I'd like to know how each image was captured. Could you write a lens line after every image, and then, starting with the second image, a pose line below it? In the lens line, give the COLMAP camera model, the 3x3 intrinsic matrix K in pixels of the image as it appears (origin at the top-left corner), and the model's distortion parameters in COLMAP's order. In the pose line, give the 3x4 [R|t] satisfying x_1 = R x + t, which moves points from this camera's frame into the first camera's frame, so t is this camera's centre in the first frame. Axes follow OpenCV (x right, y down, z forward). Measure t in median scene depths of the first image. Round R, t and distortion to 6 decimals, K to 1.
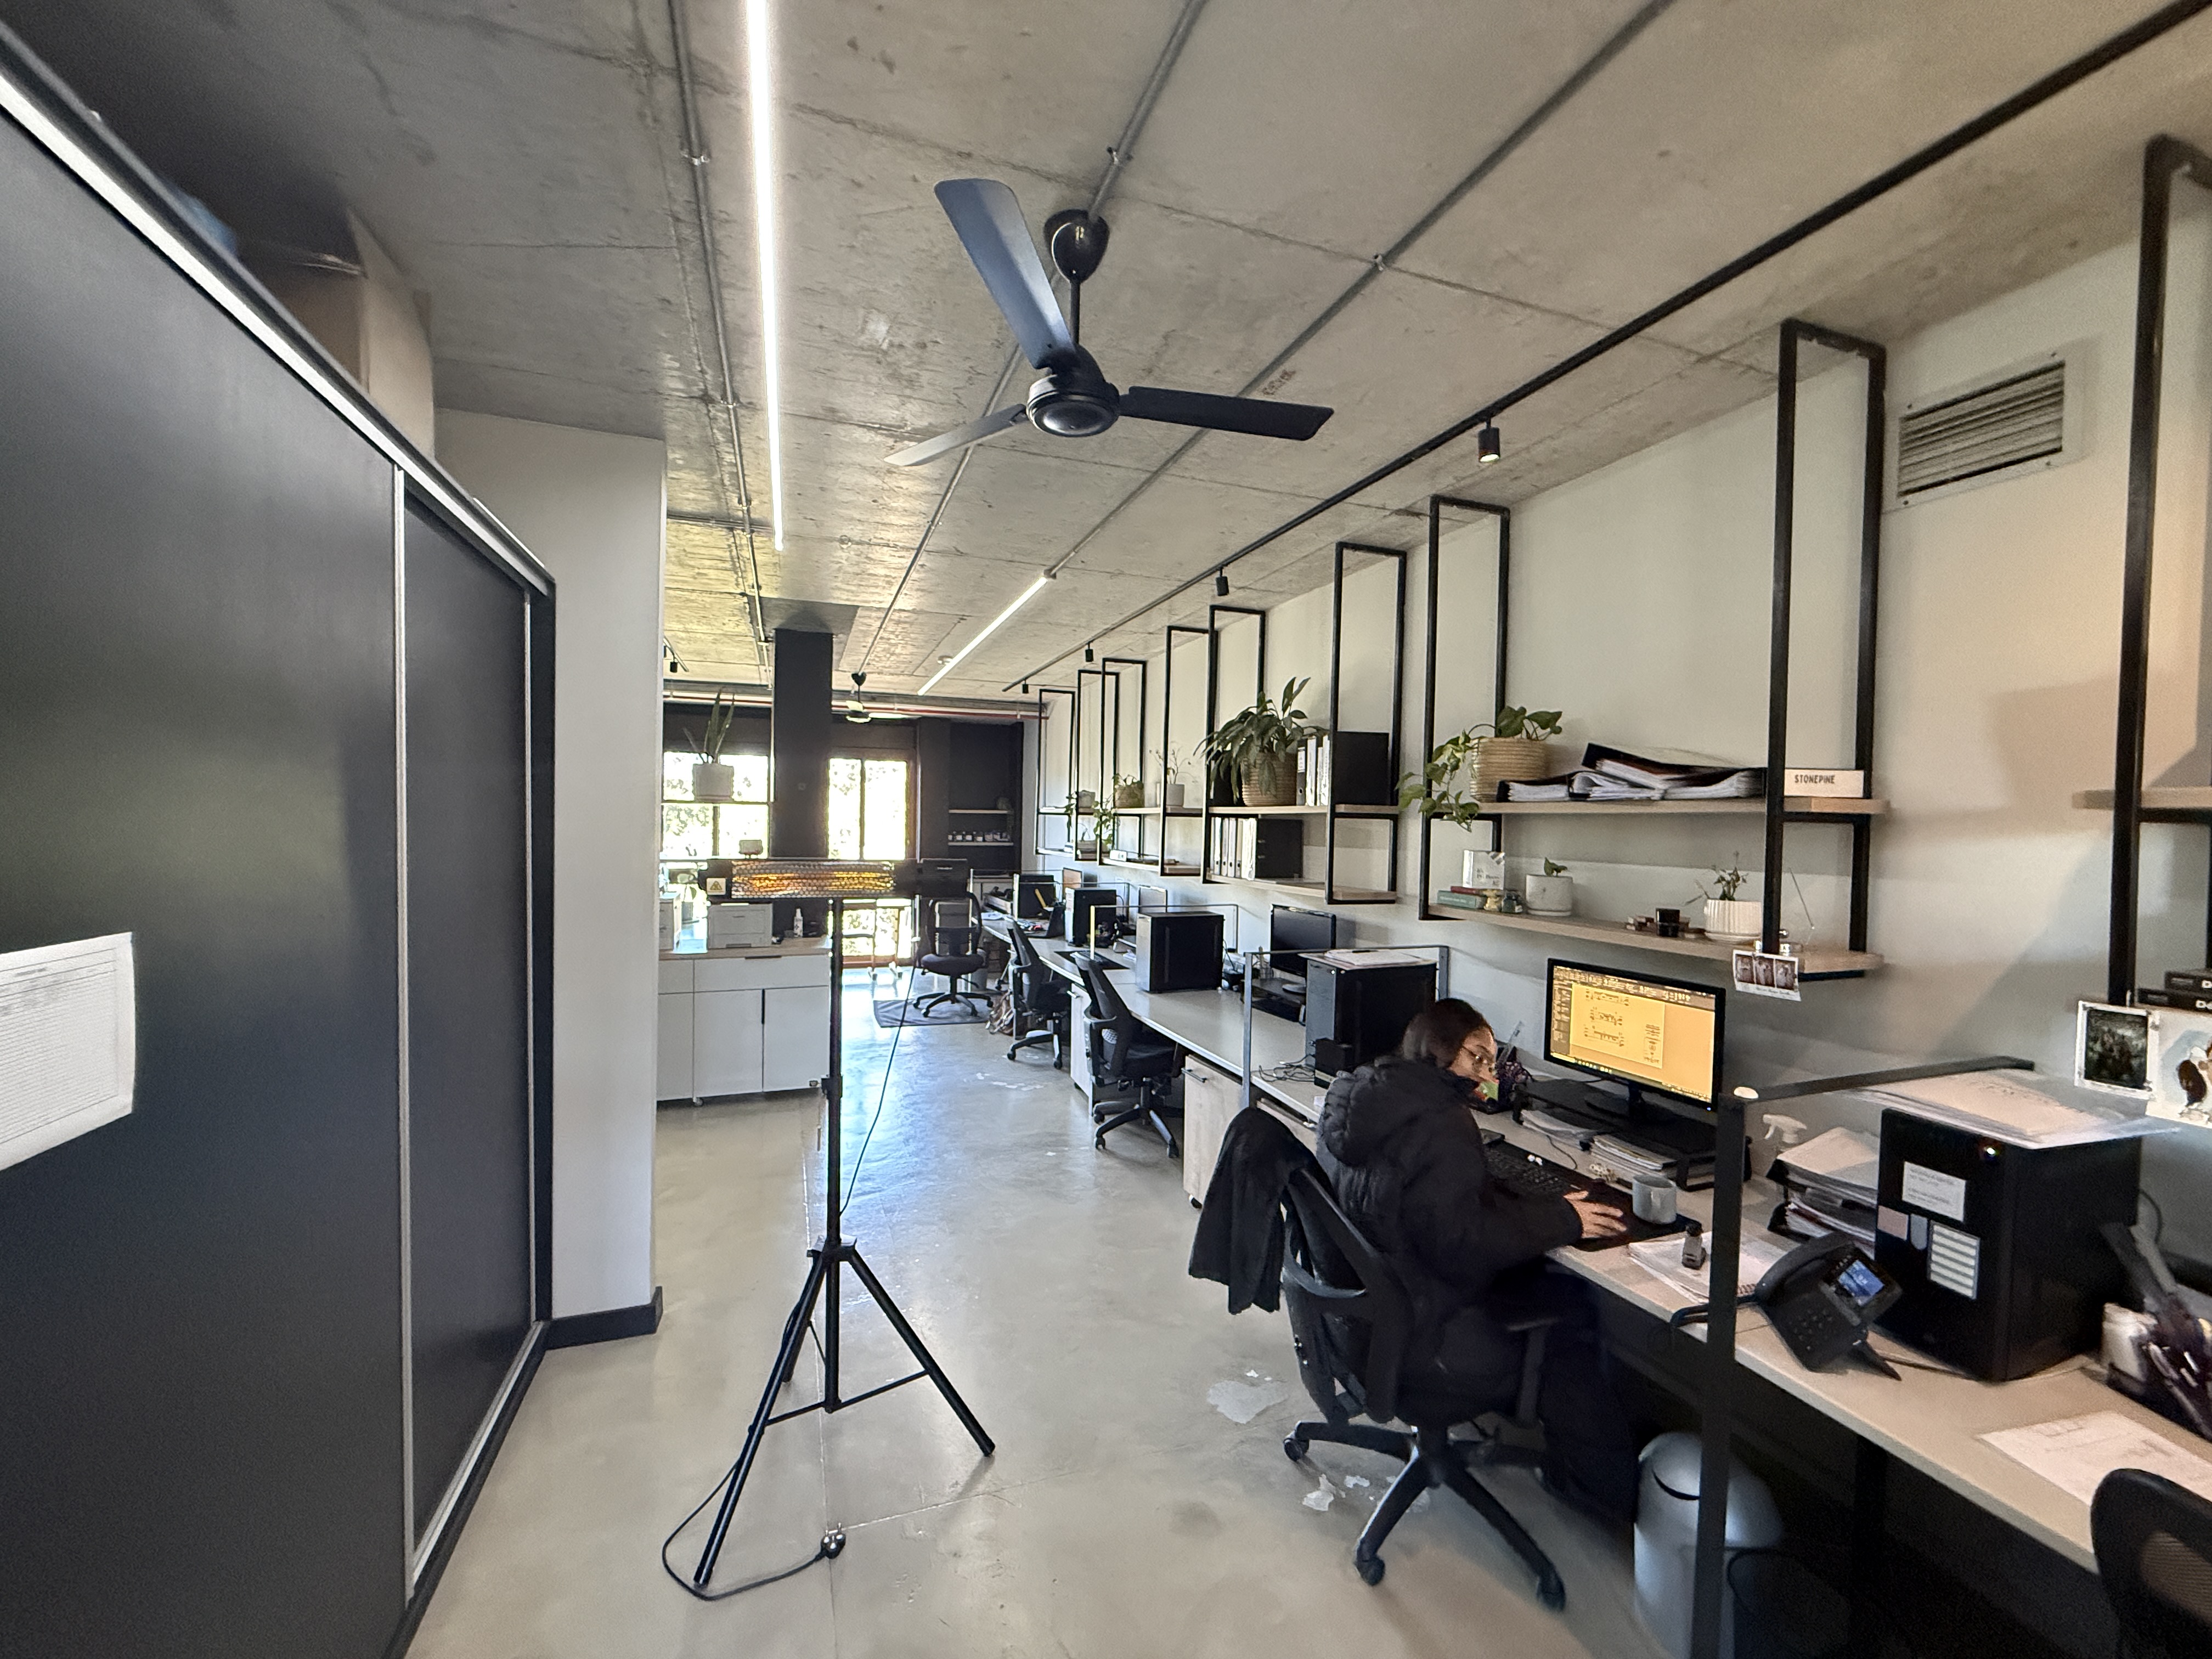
lens RADIAL K [[883.6, 0, 1098.9], [0, 883.6, 829.2], [0, 0, 1]] dist [0.000430, -0.000381]
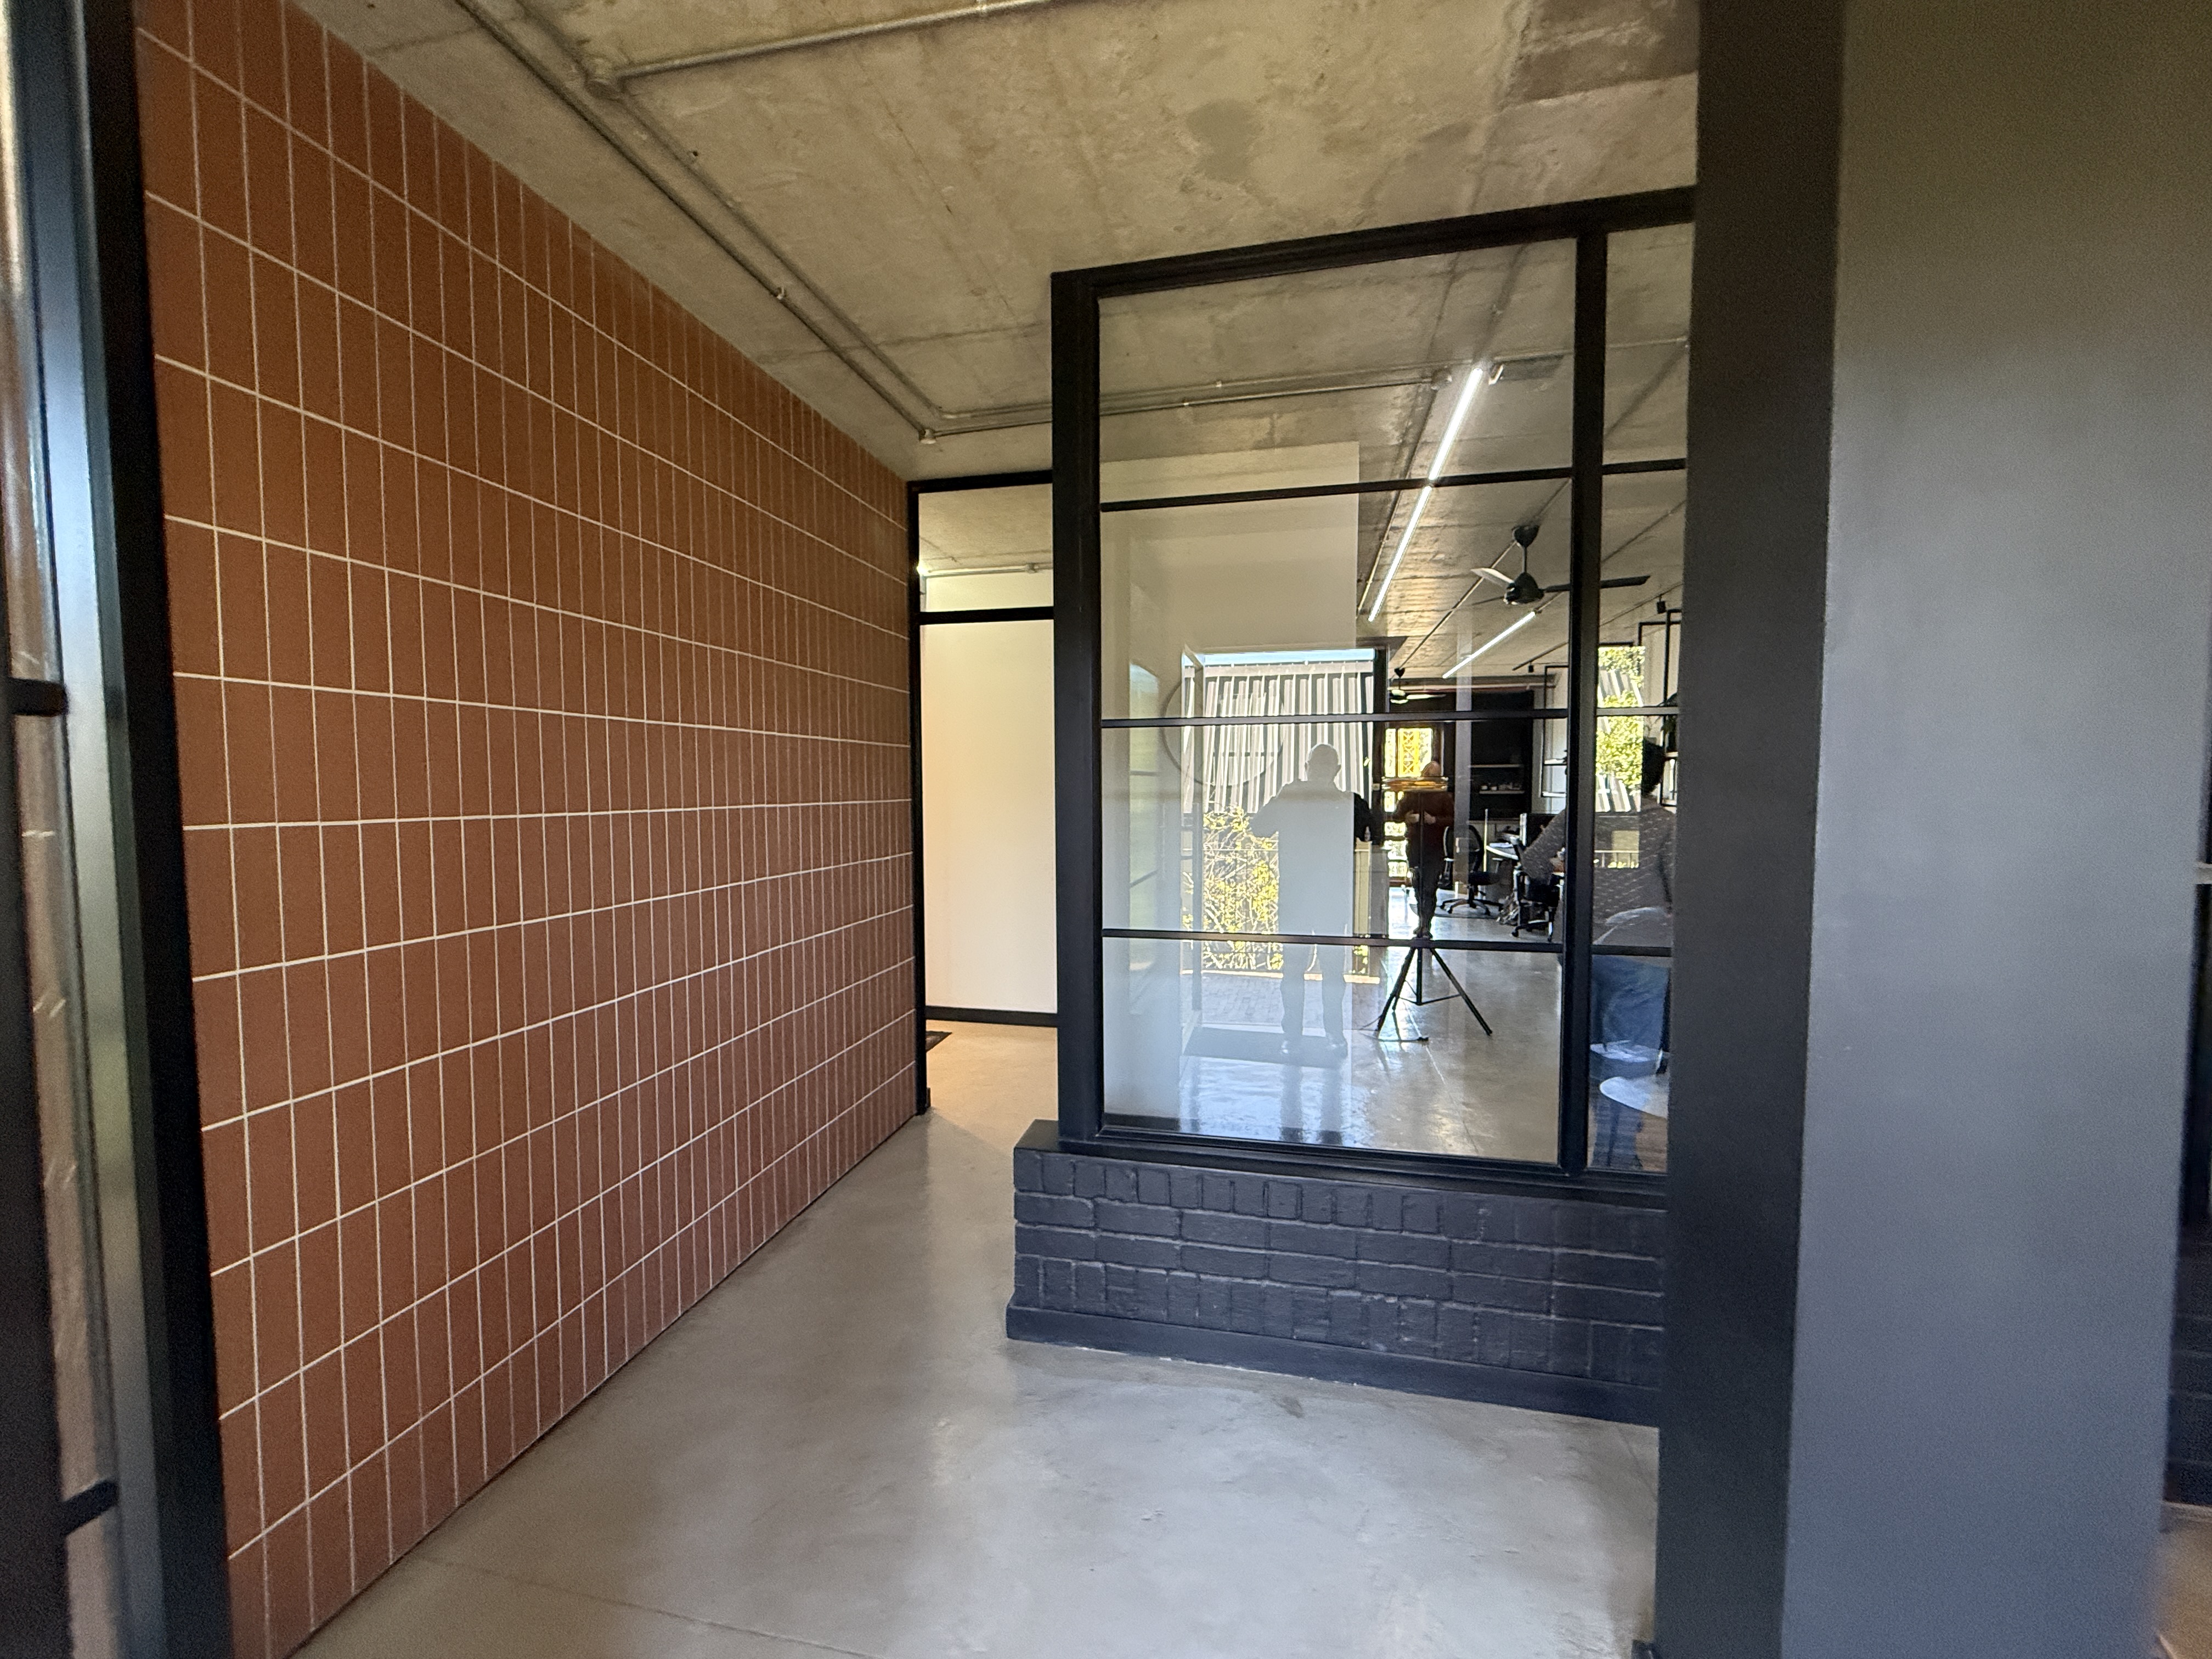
lens RADIAL K [[875.4, 0, 1106.0], [0, 875.4, 829.5], [0, 0, 1]] dist [0.000423, -0.000117]
pose [[0.848882, 0.007162, -0.528534, 0.070146], [0.015259, 0.999159, 0.038047, 0.019270], [0.528362, -0.040363, 0.848059, -0.439985]]
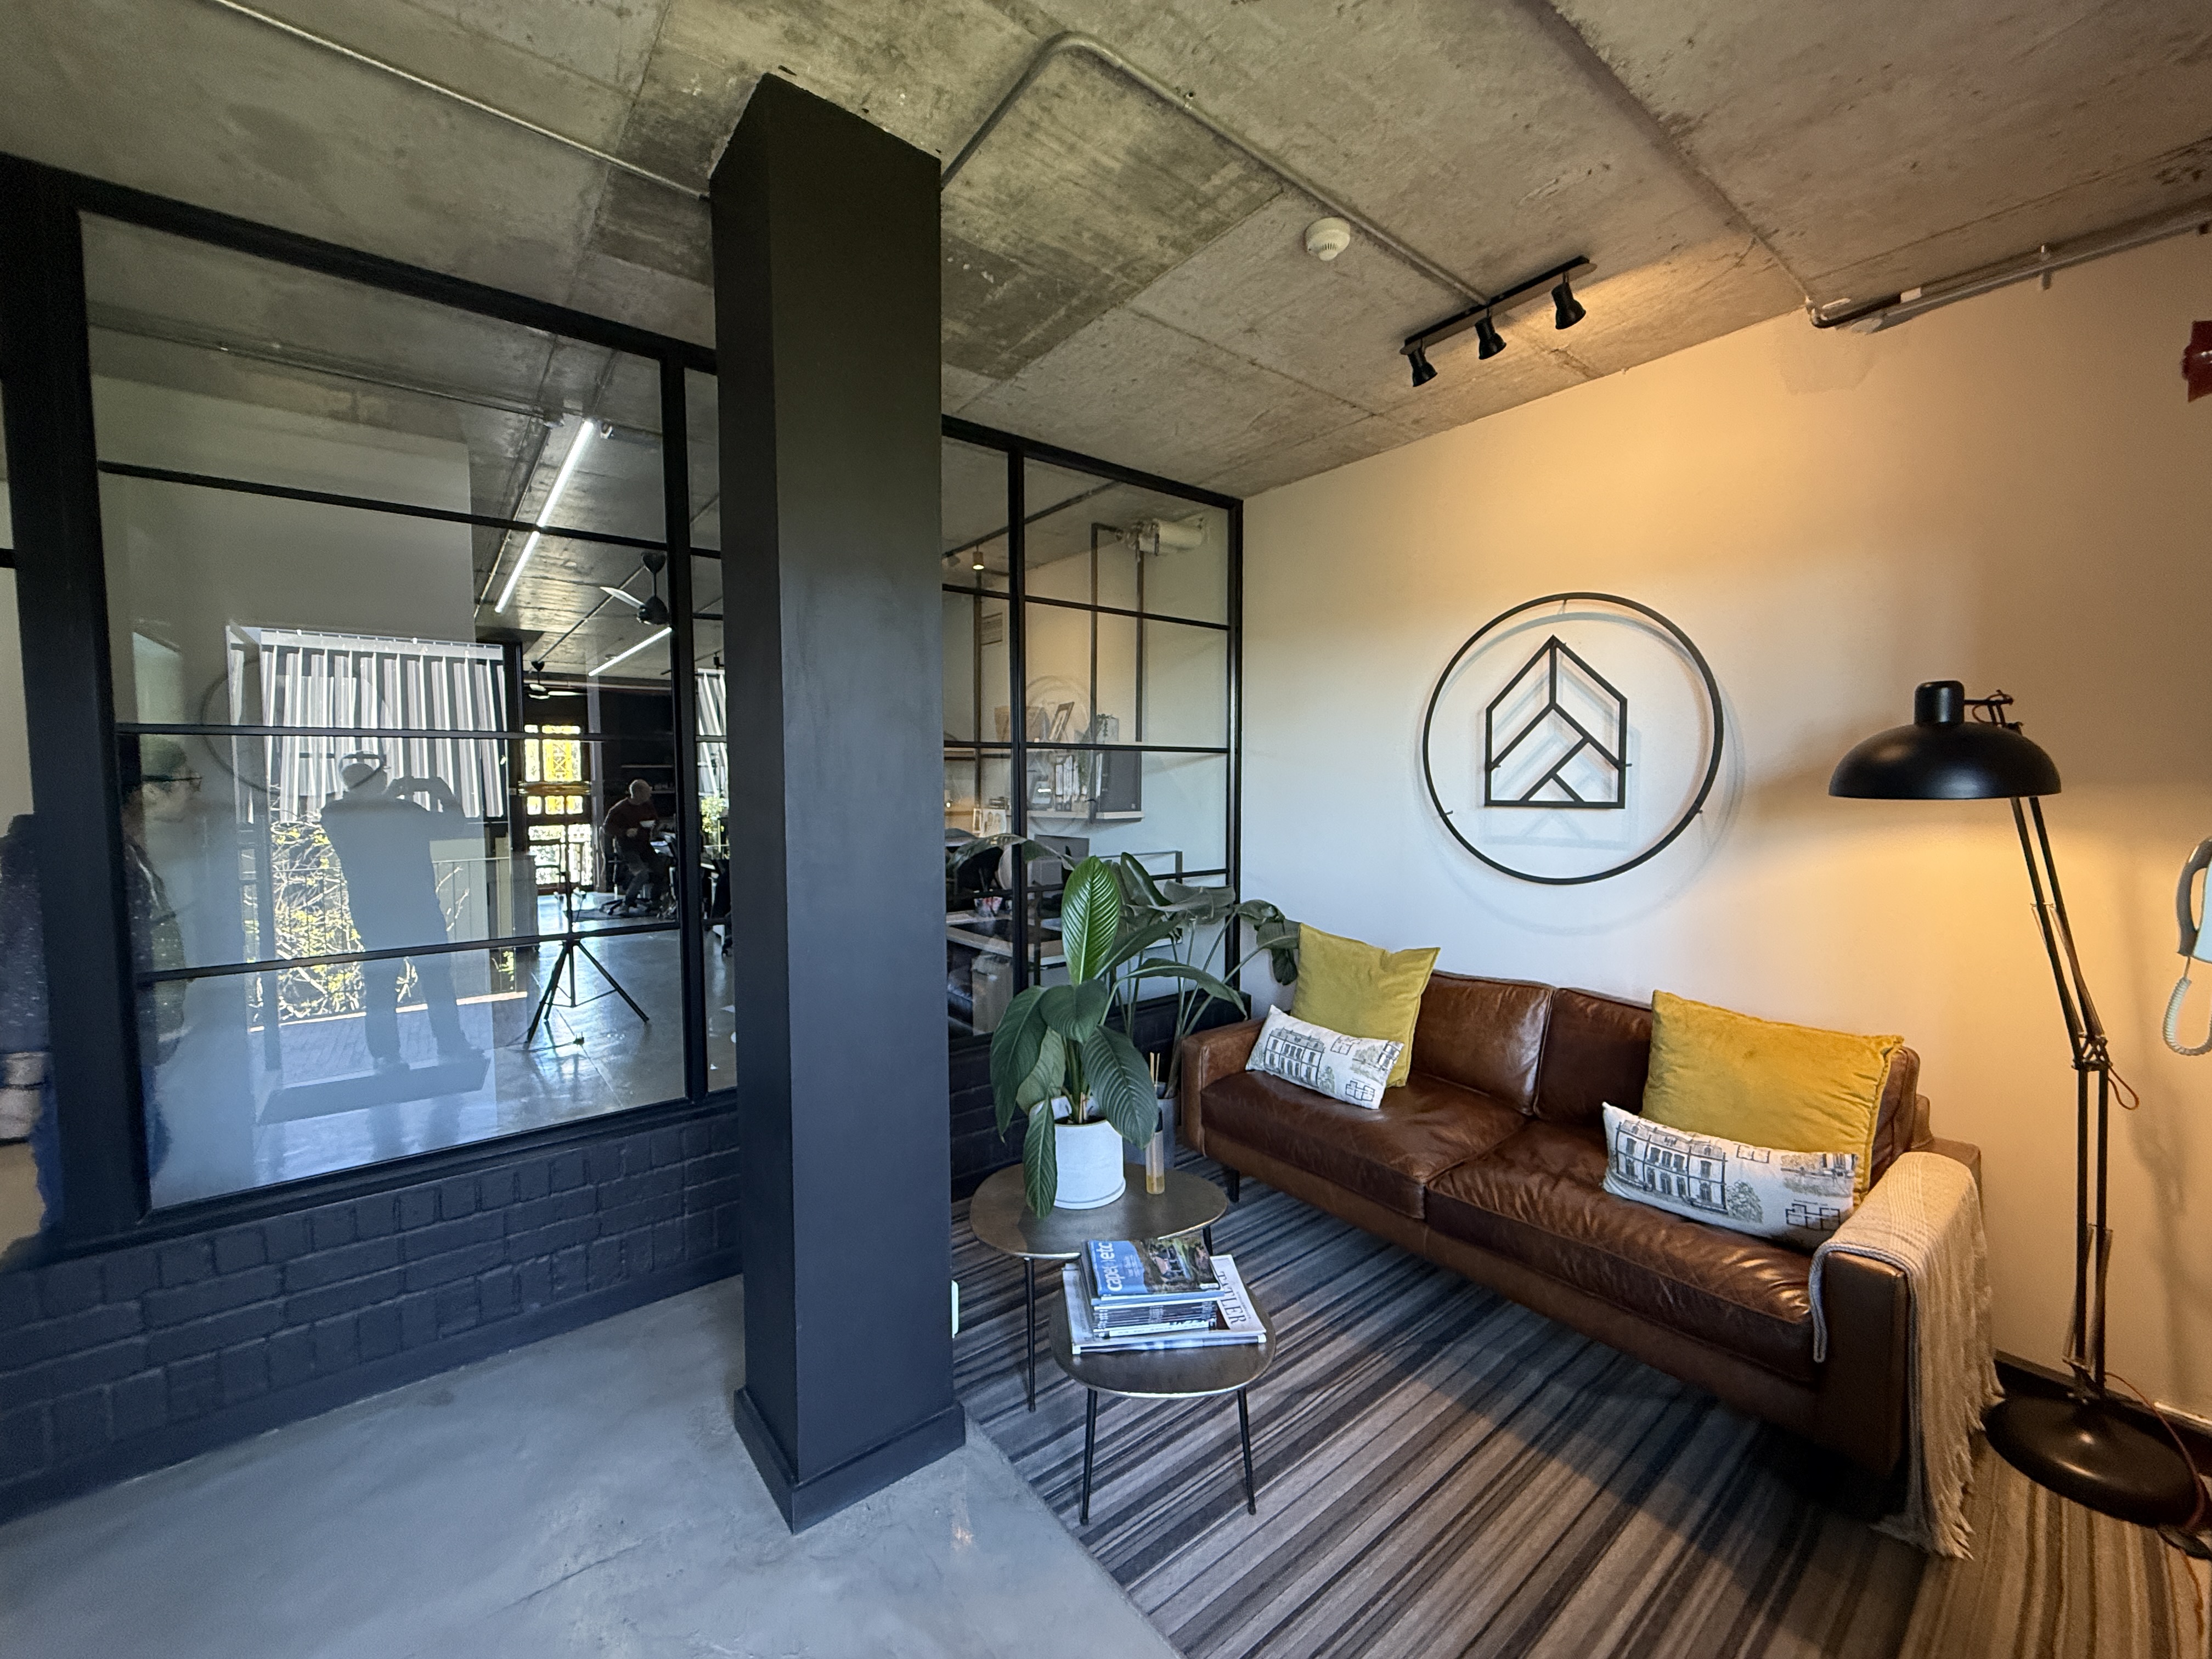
lens RADIAL K [[883.6, 0, 1098.9], [0, 883.6, 829.2], [0, 0, 1]] dist [0.000430, -0.000381]
pose [[0.948947, -0.039383, 0.312967, 0.099419], [0.022183, 0.998051, 0.058334, 0.013935], [-0.314654, -0.048413, 0.947971, -0.523552]]
